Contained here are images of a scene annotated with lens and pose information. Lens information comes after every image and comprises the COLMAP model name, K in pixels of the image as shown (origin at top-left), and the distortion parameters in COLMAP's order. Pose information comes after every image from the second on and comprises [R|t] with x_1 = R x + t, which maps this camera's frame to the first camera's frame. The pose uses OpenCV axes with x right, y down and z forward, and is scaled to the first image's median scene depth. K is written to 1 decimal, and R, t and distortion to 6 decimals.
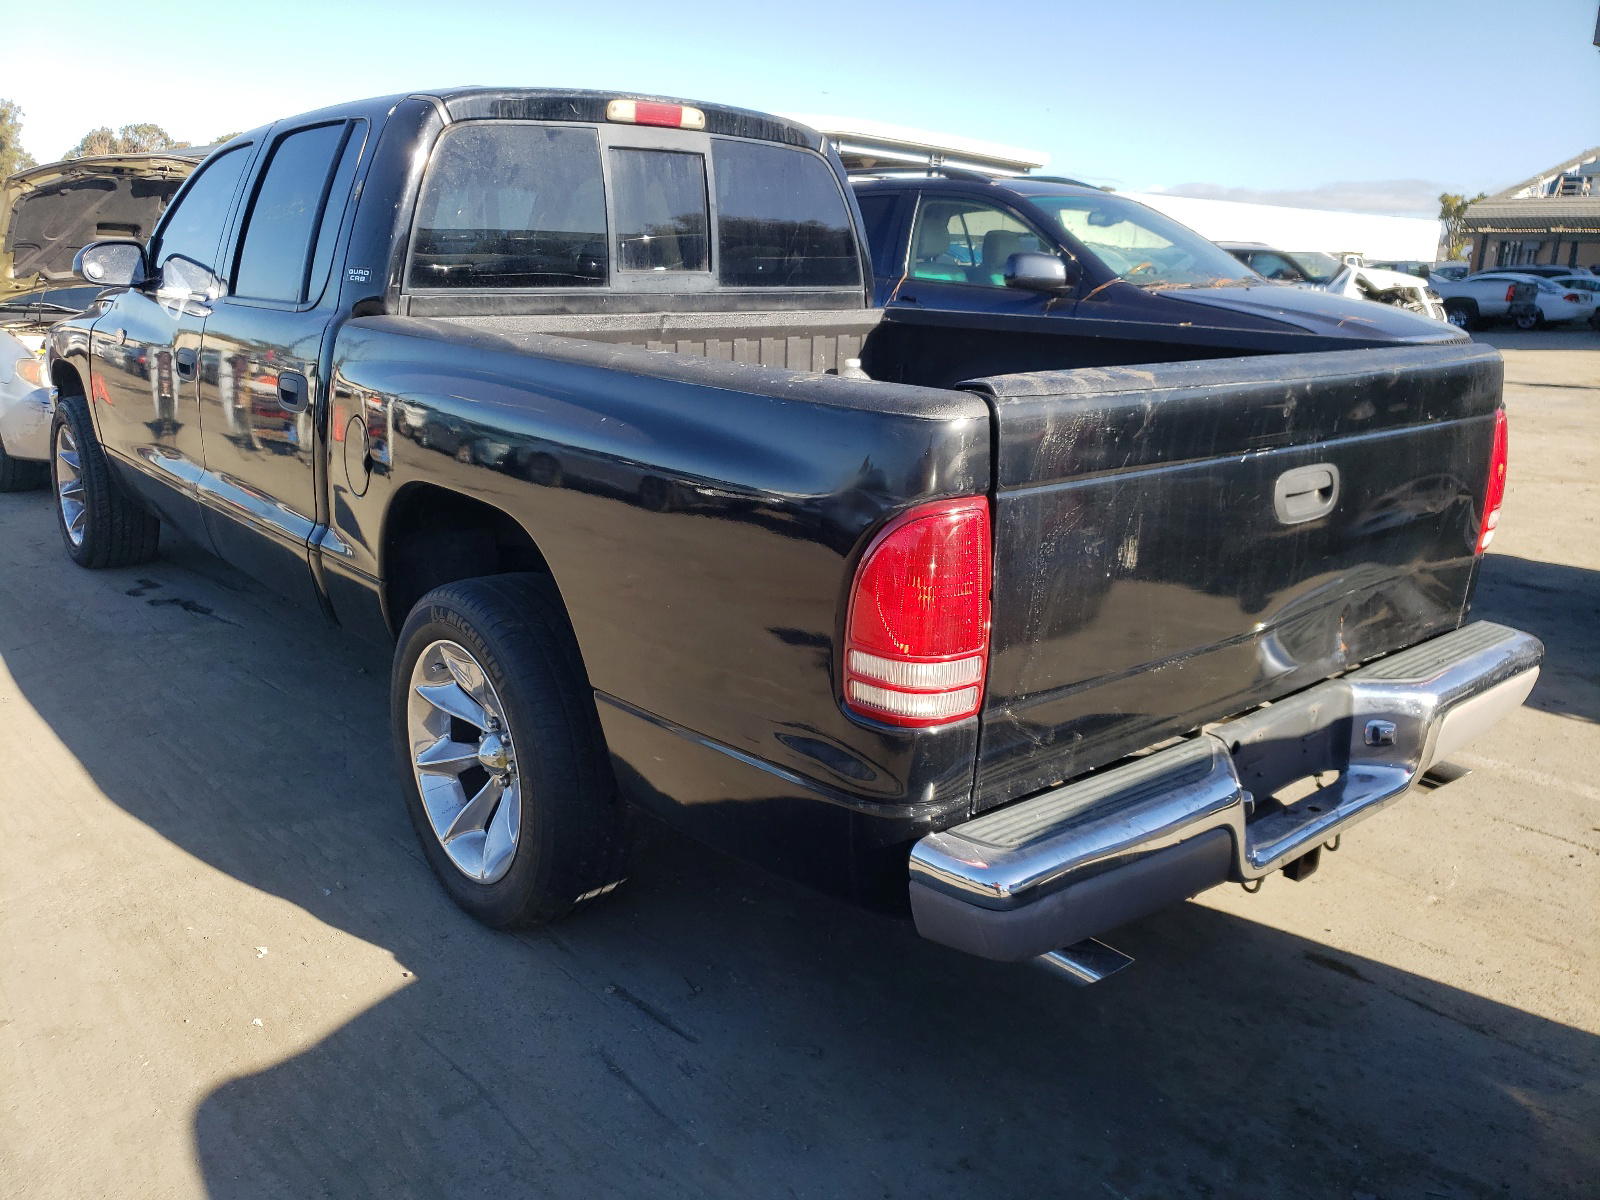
lens RADIAL K [[1254.5, 0, 800.0], [0, 1254.5, 600.0], [0, 0, 1]] dist [0.005291, 0.008767]
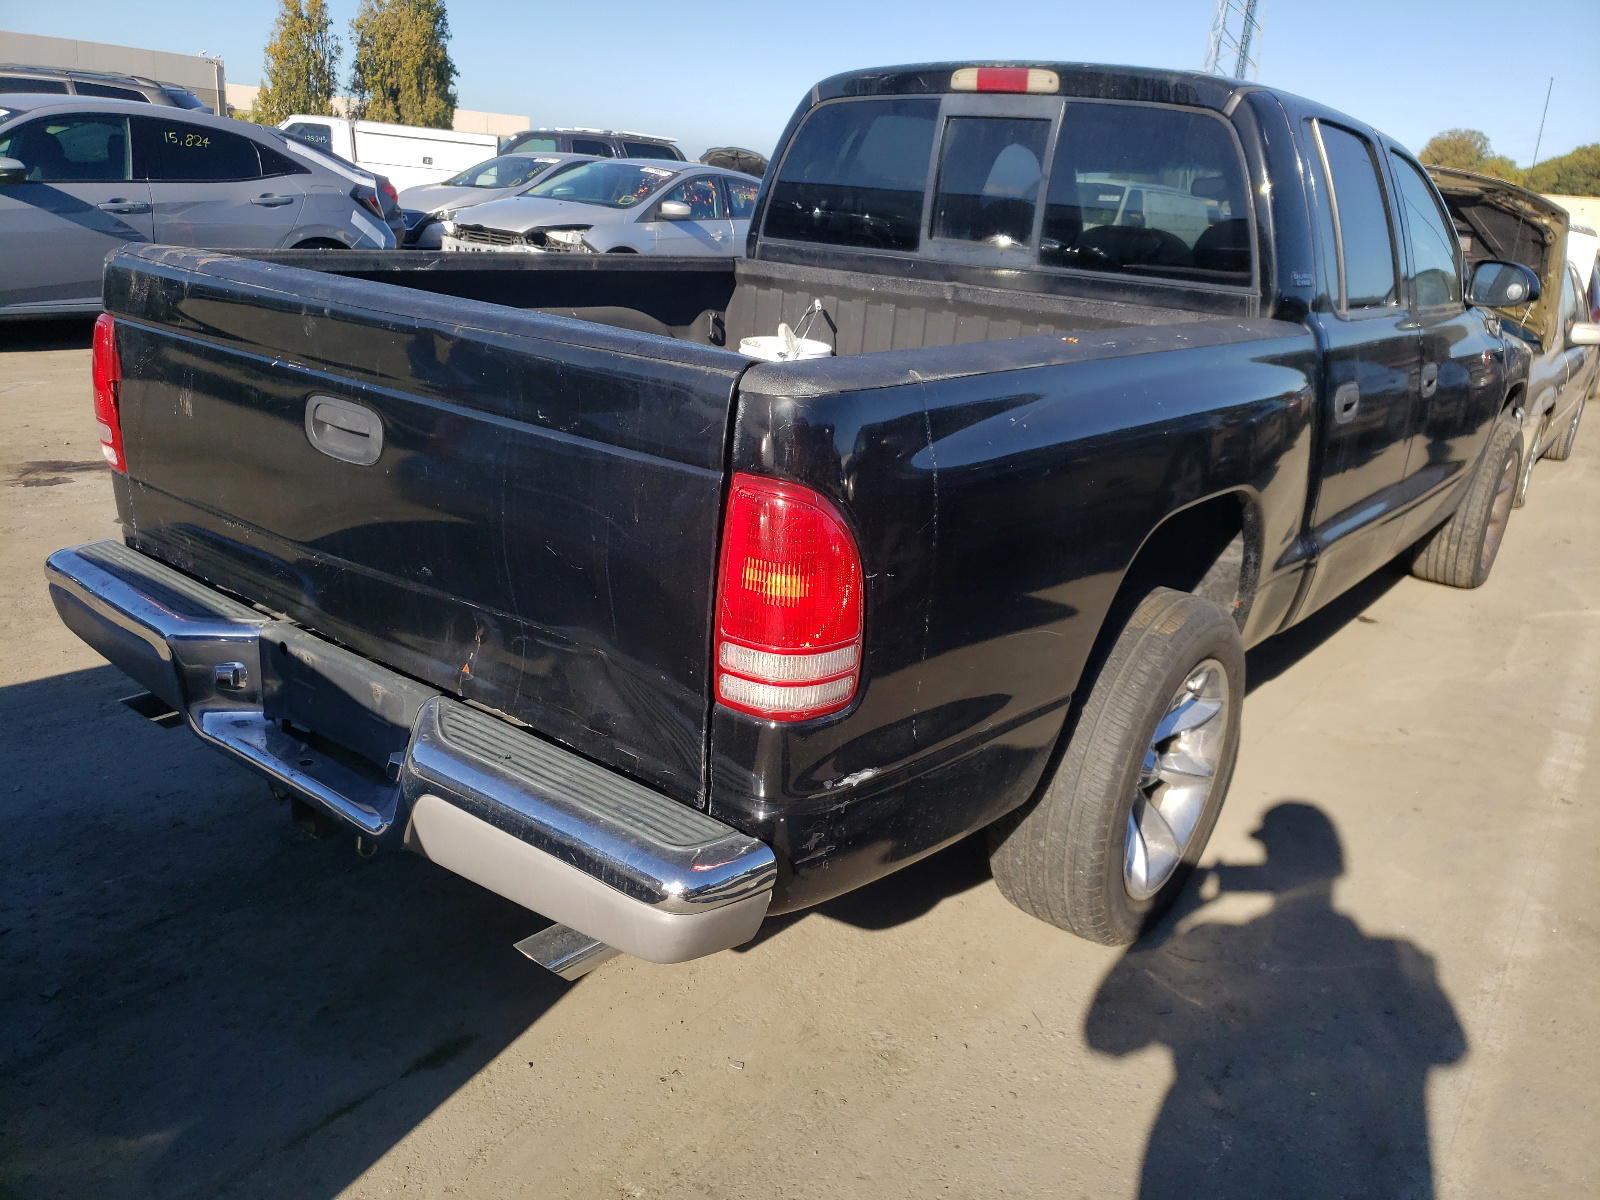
lens RADIAL K [[1221.7, 0, 800.0], [0, 1221.7, 600.0], [0, 0, 1]] dist [0.016320, 0.000940]
pose [[0.221757, 0.306111, -0.925808, 0.868020], [-0.332159, 0.916378, 0.223432, -0.181718], [0.916785, 0.257967, 0.304891, 0.683258]]
